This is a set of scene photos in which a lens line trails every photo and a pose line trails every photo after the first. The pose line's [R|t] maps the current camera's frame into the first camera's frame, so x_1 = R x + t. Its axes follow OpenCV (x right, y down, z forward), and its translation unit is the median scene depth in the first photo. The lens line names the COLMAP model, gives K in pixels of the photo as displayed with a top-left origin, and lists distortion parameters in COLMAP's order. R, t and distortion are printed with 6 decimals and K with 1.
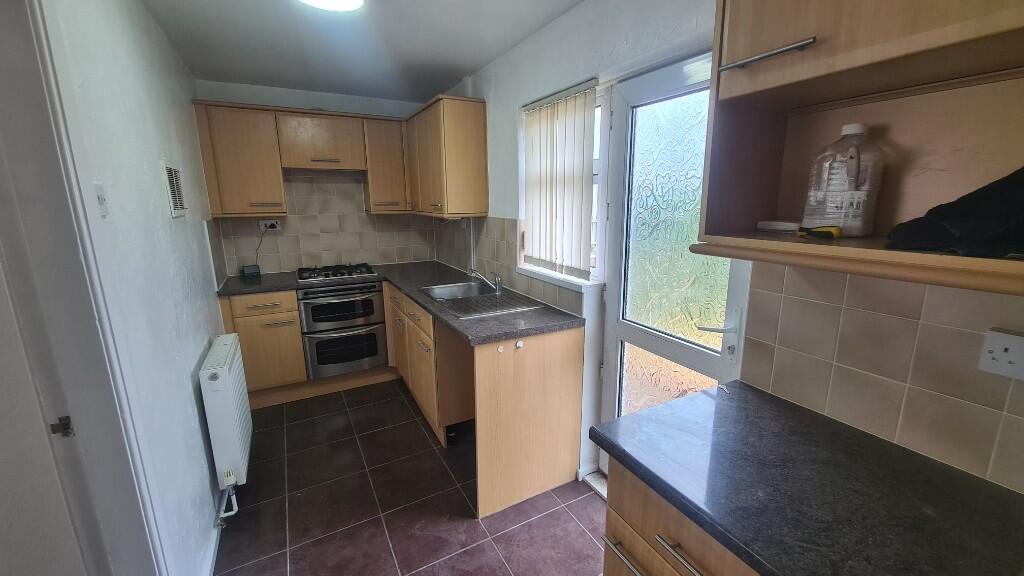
lens RADIAL K [[410.6, 0, 515.5], [0, 410.6, 289.3], [0, 0, 1]] dist [-0.009215, 0.000113]
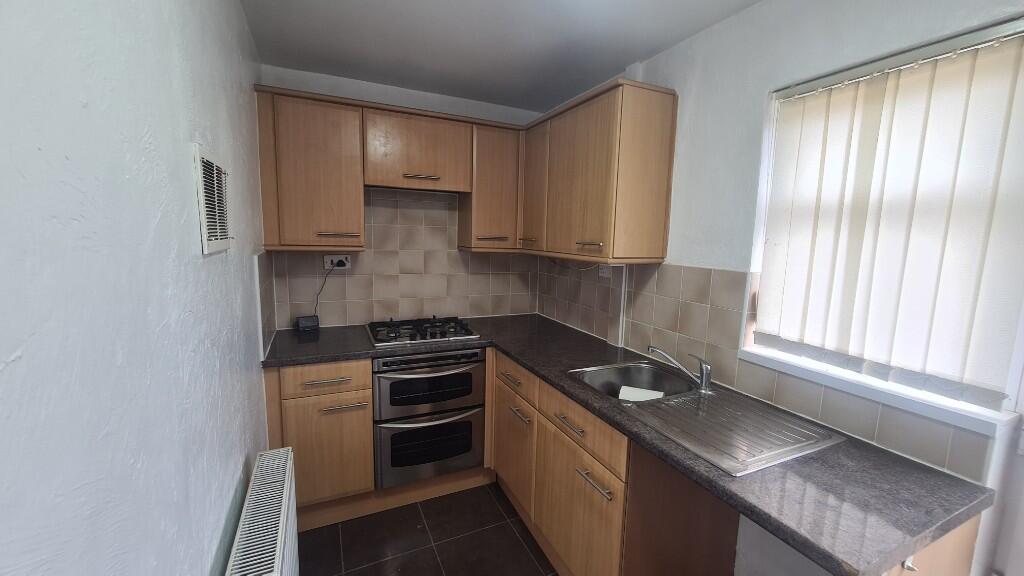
lens RADIAL K [[410.6, 0, 512.0], [0, 410.6, 287.6], [0, 0, 1]] dist [-0.009215, 0.000113]
pose [[0.996782, 0.041033, -0.068859, -0.260777], [-0.047005, 0.995058, -0.087464, -0.067898], [0.064930, 0.090420, 0.993785, 0.324136]]
